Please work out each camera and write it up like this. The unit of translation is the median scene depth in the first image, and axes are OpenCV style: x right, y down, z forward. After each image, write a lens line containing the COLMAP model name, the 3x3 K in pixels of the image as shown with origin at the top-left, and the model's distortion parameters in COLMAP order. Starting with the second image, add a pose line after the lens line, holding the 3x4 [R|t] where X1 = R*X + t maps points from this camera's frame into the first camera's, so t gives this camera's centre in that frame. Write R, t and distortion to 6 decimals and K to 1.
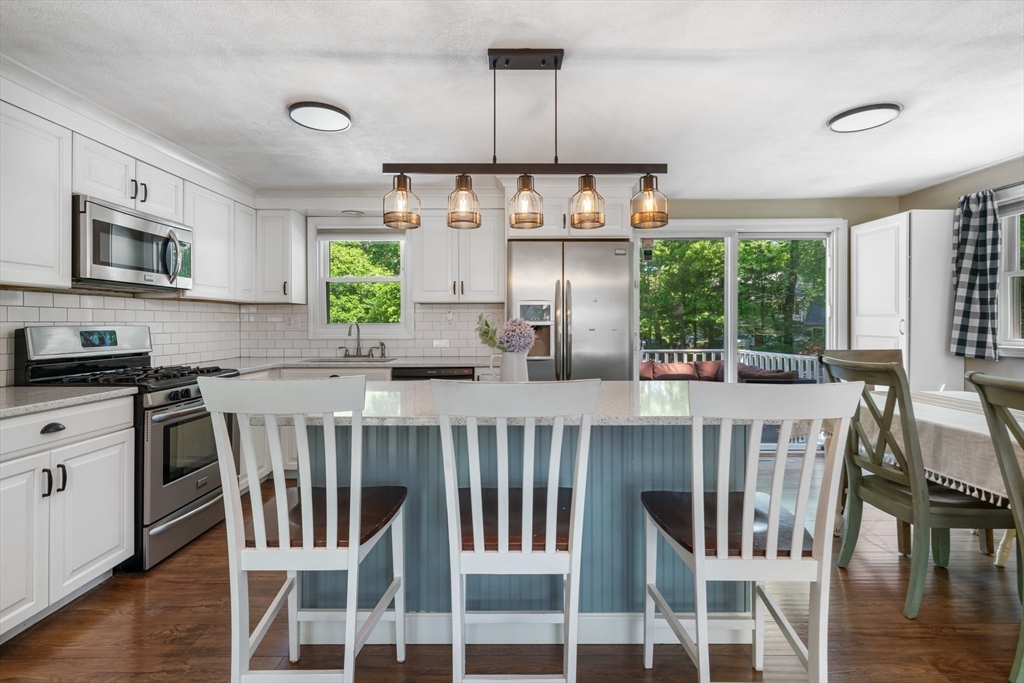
lens RADIAL K [[473.2, 0, 514.3], [0, 473.2, 324.5], [0, 0, 1]] dist [0.001952, 0.000599]
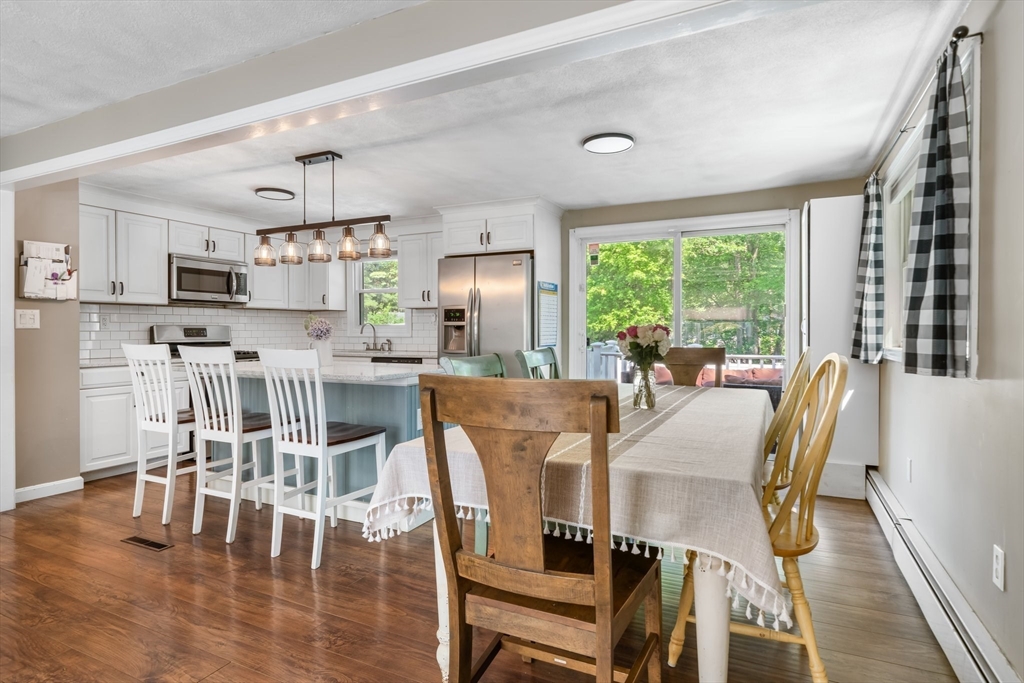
lens RADIAL K [[538.9, 0, 517.2], [0, 538.9, 330.5], [0, 0, 1]] dist [0.003053, 0.000401]
pose [[0.899540, 0.002251, -0.436833, 0.863929], [-0.001921, 0.999997, 0.001198, 0.014393], [0.436834, -0.000238, 0.899542, -0.215012]]
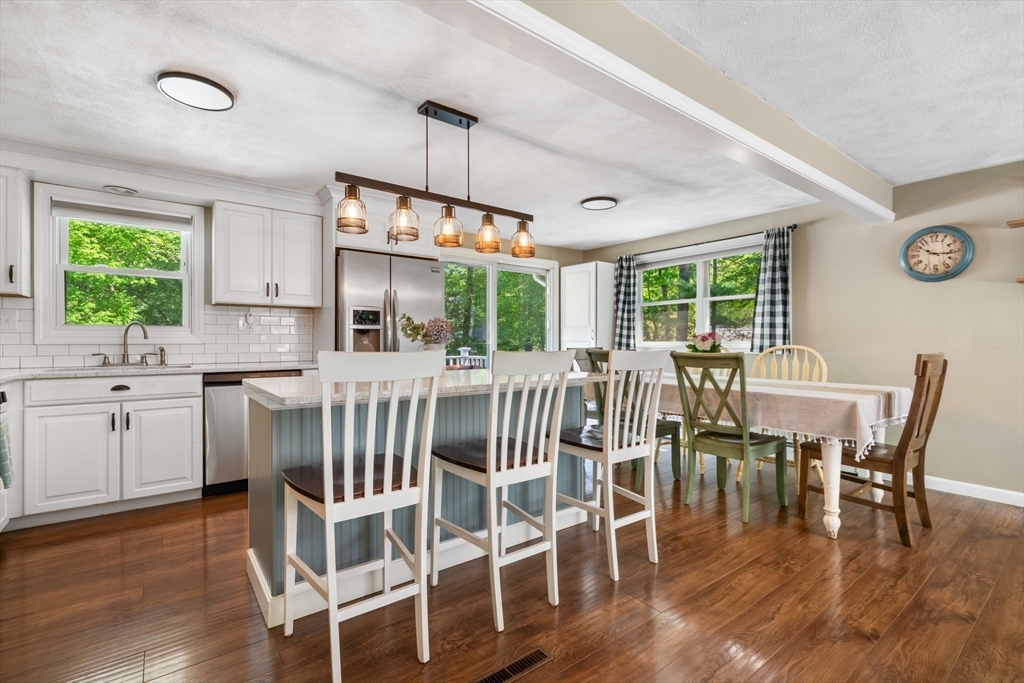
lens RADIAL K [[458.9, 0, 512.0], [0, 458.9, 341.5], [0, 0, 1]] dist [0.001149, 0.000596]
pose [[0.794223, 0.002298, 0.607621, -0.358461], [-0.003303, 0.999994, 0.000535, 0.031167], [-0.607617, -0.002432, 0.794227, -0.056092]]
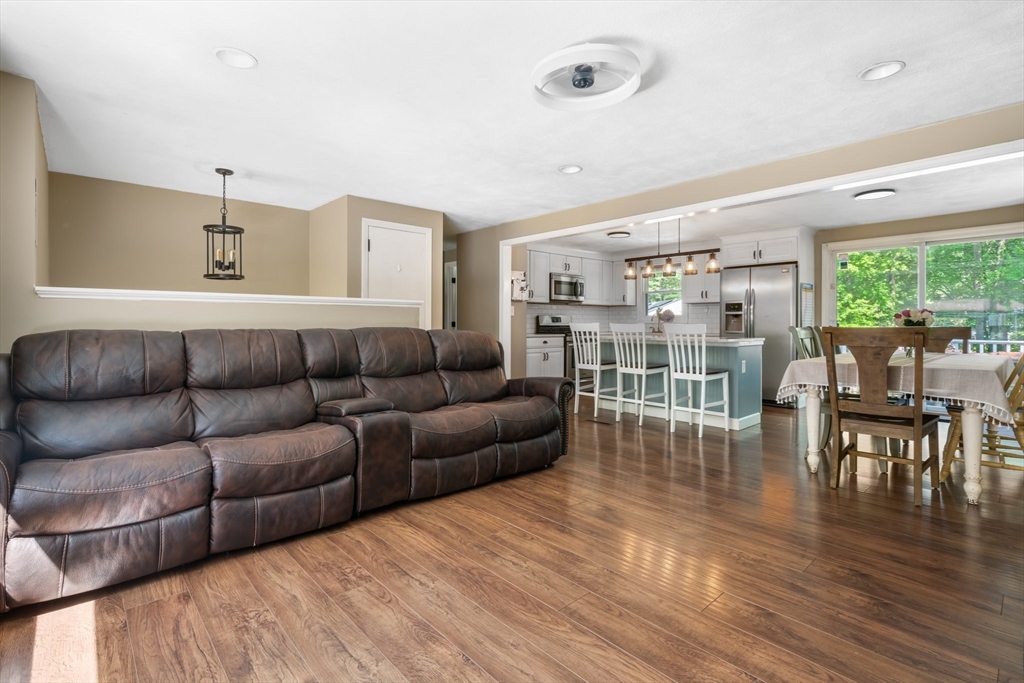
lens RADIAL K [[483.0, 0, 509.5], [0, 483.0, 319.1], [0, 0, 1]] dist [0.001830, 0.000516]
pose [[0.674272, -0.004267, -0.738470, 0.898728], [-0.004056, 0.999947, -0.009481, 0.045316], [0.738472, 0.009388, 0.674219, -0.970641]]
